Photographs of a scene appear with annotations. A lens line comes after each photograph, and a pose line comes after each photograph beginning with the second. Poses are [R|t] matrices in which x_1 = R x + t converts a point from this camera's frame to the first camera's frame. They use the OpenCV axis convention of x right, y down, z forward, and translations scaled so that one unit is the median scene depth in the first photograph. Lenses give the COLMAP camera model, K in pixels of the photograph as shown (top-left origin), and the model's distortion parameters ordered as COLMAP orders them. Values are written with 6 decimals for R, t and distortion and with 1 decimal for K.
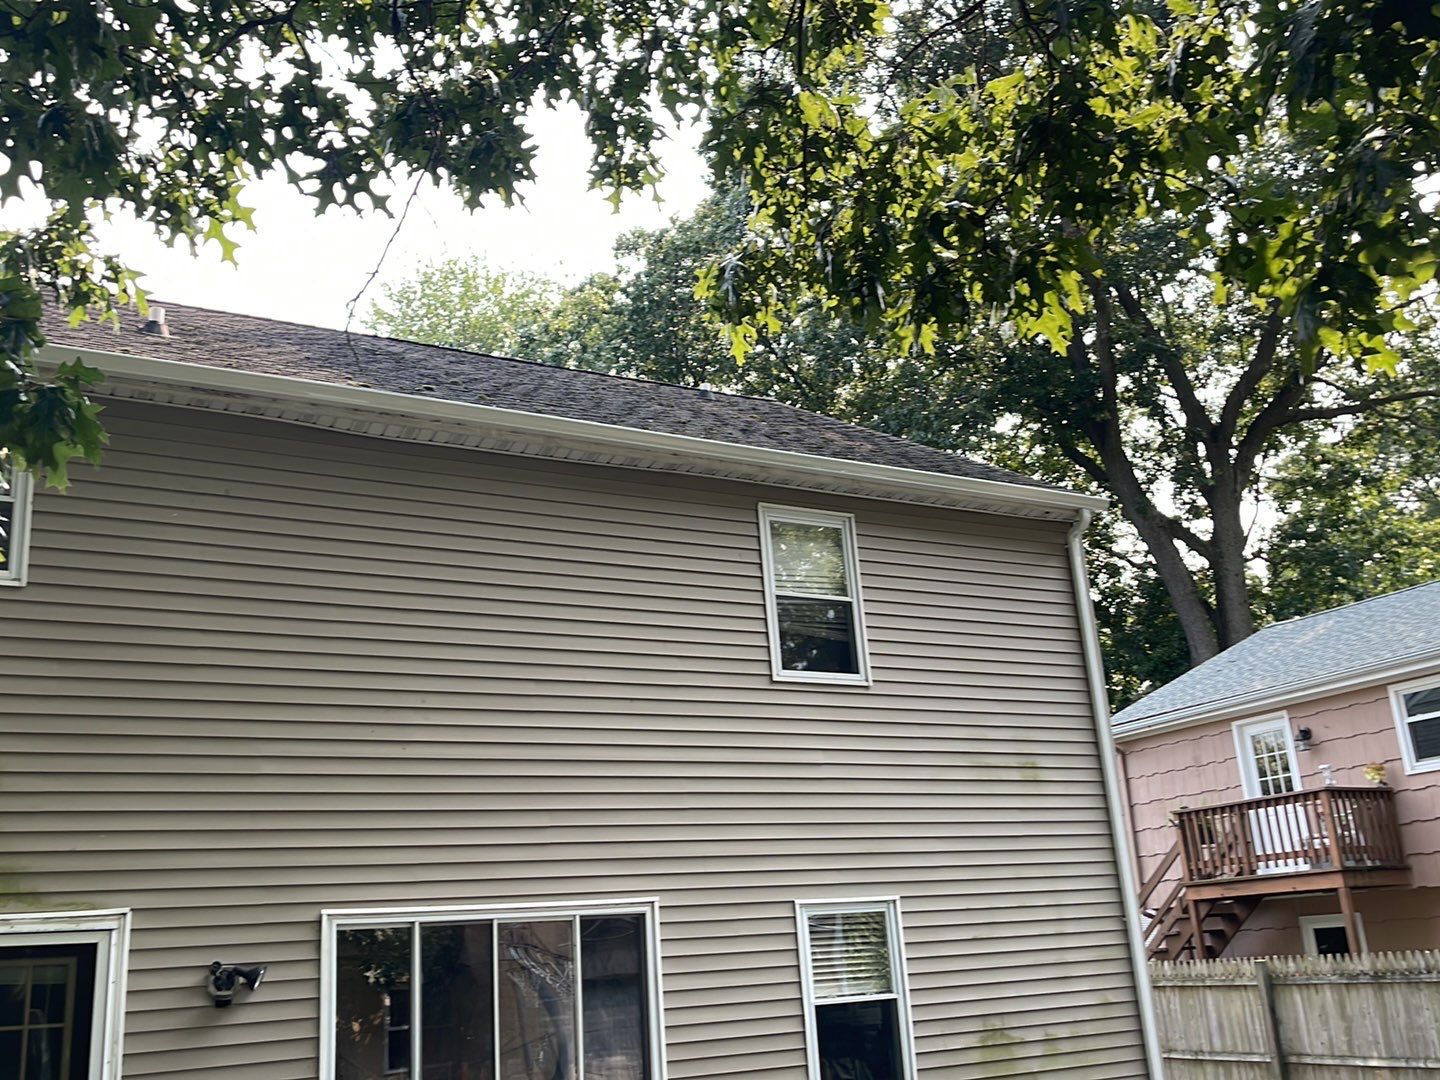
lens RADIAL K [[1384.4, 0, 700.5], [0, 1384.4, 545.0], [0, 0, 1]] dist [0.091489, -0.164748]
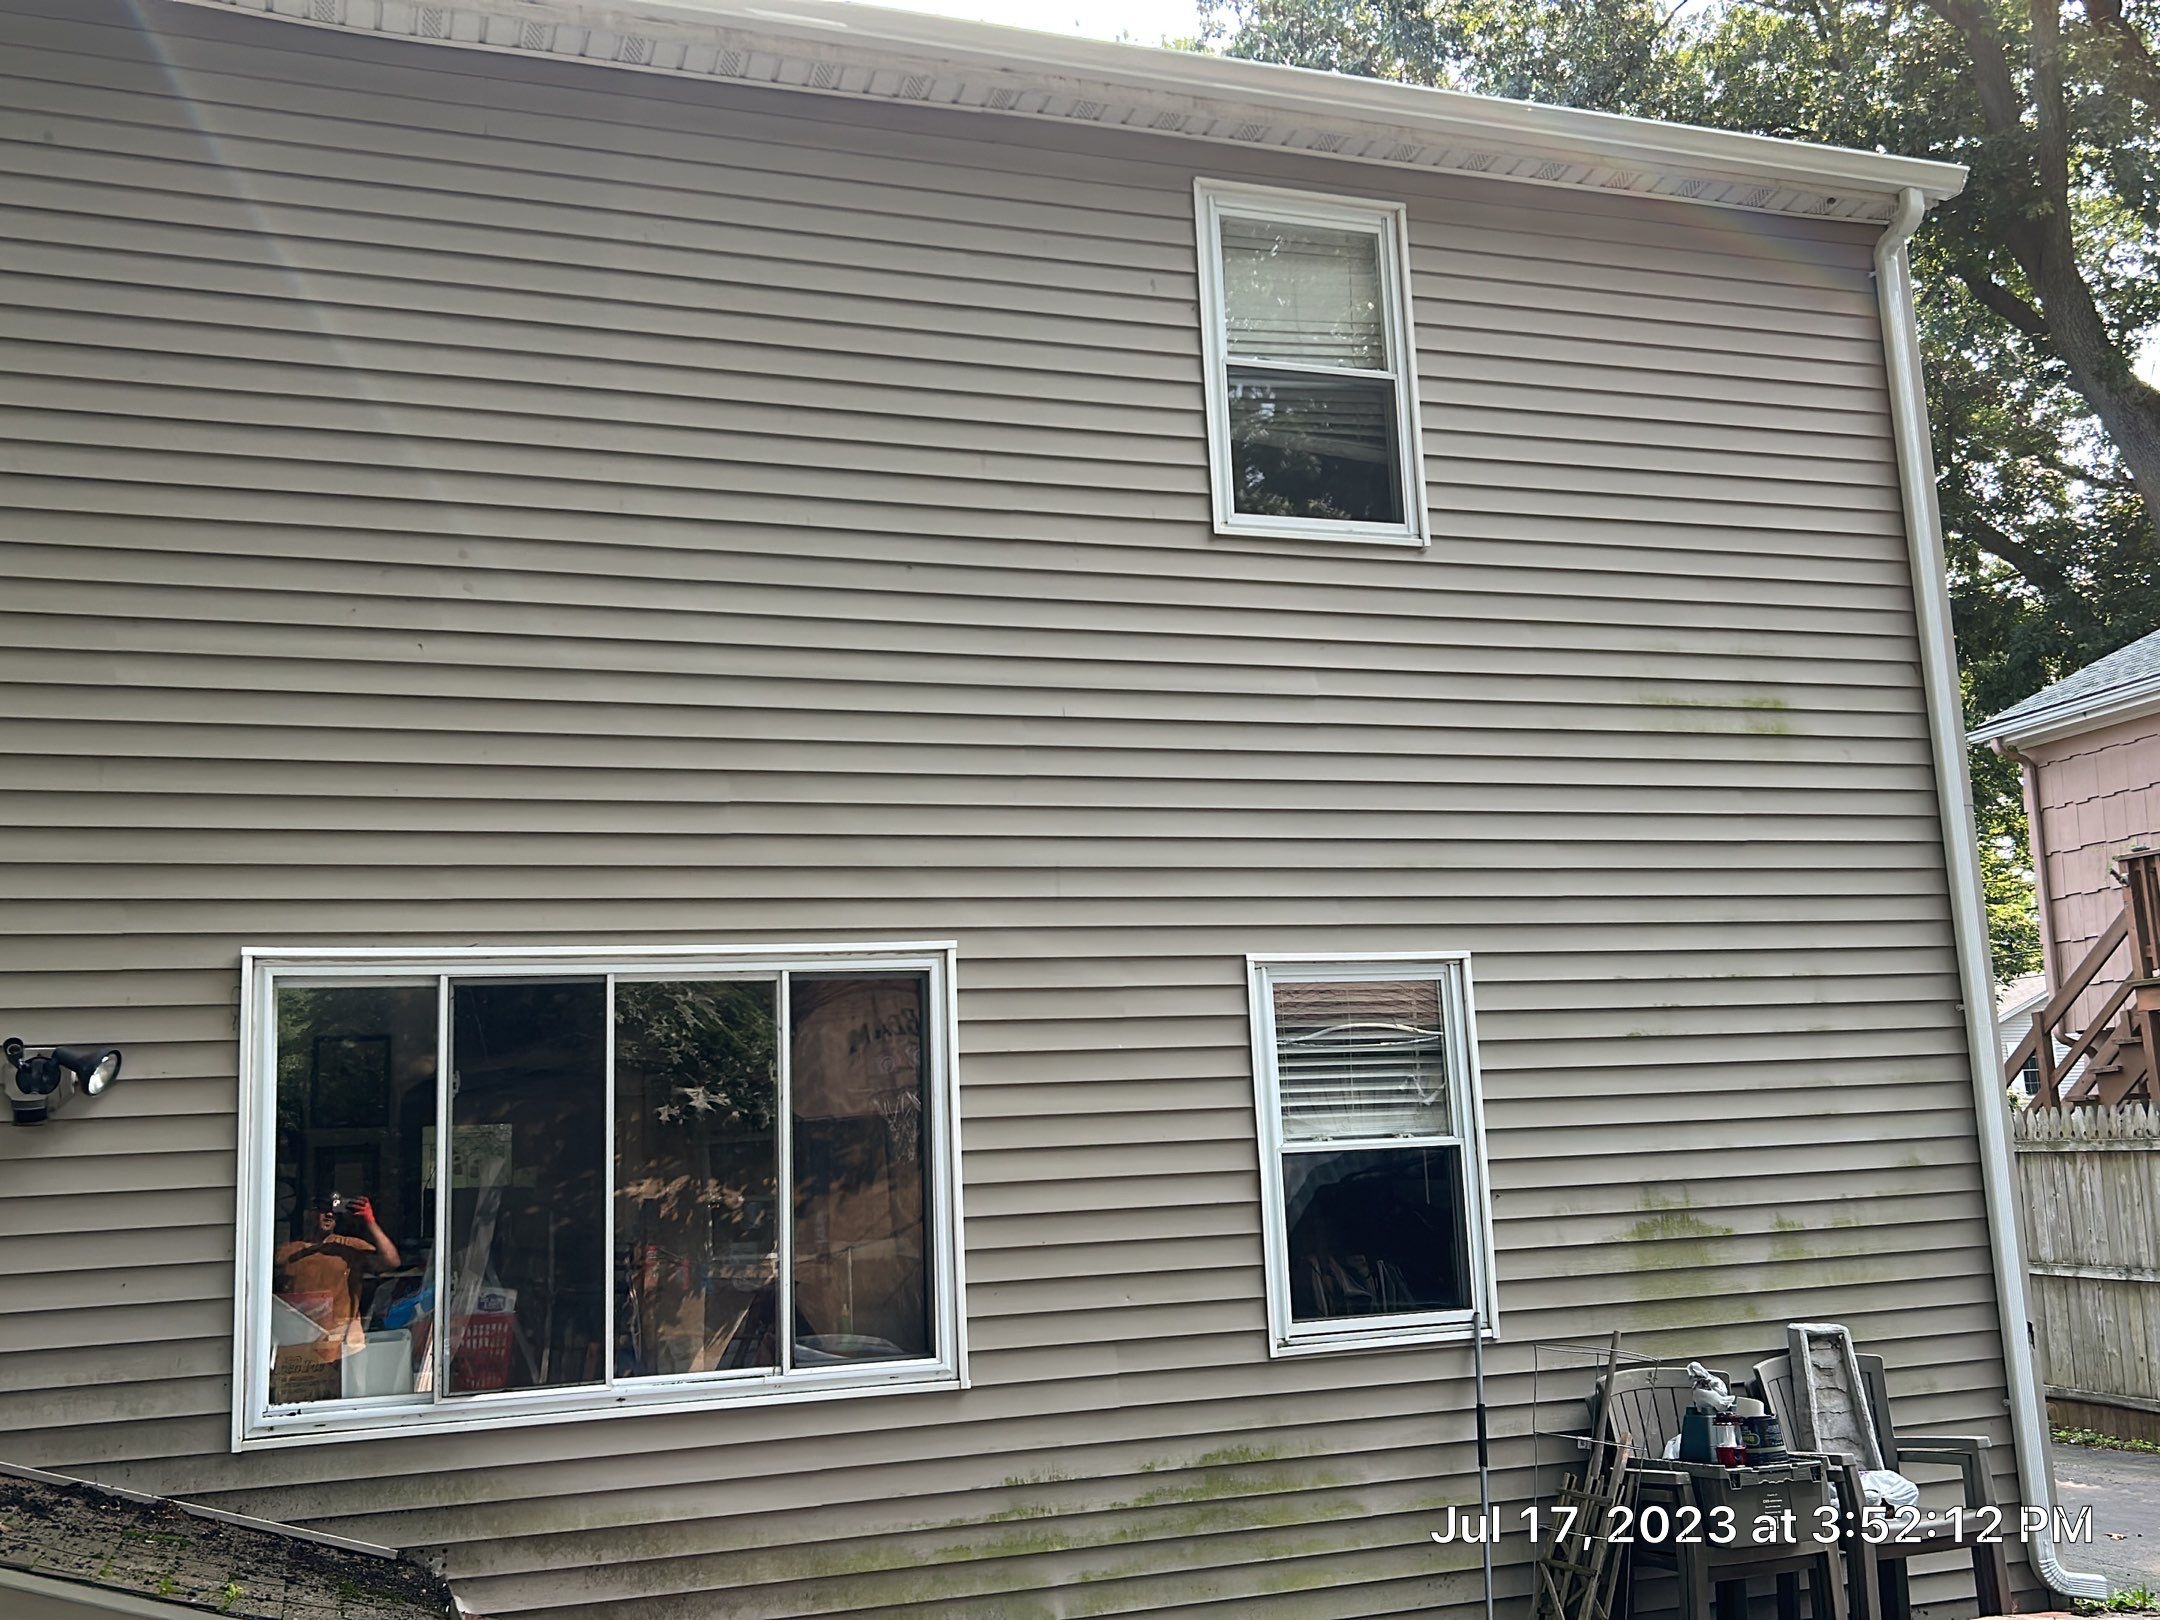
lens RADIAL K [[2060.6, 0, 1055.8], [0, 2060.6, 806.7], [0, 0, 1]] dist [0.164843, -0.375877]
pose [[0.986660, -0.009584, -0.162510, 0.114733], [0.031762, 0.990413, 0.134433, 0.092289], [0.159664, -0.137802, 0.977506, 0.244064]]
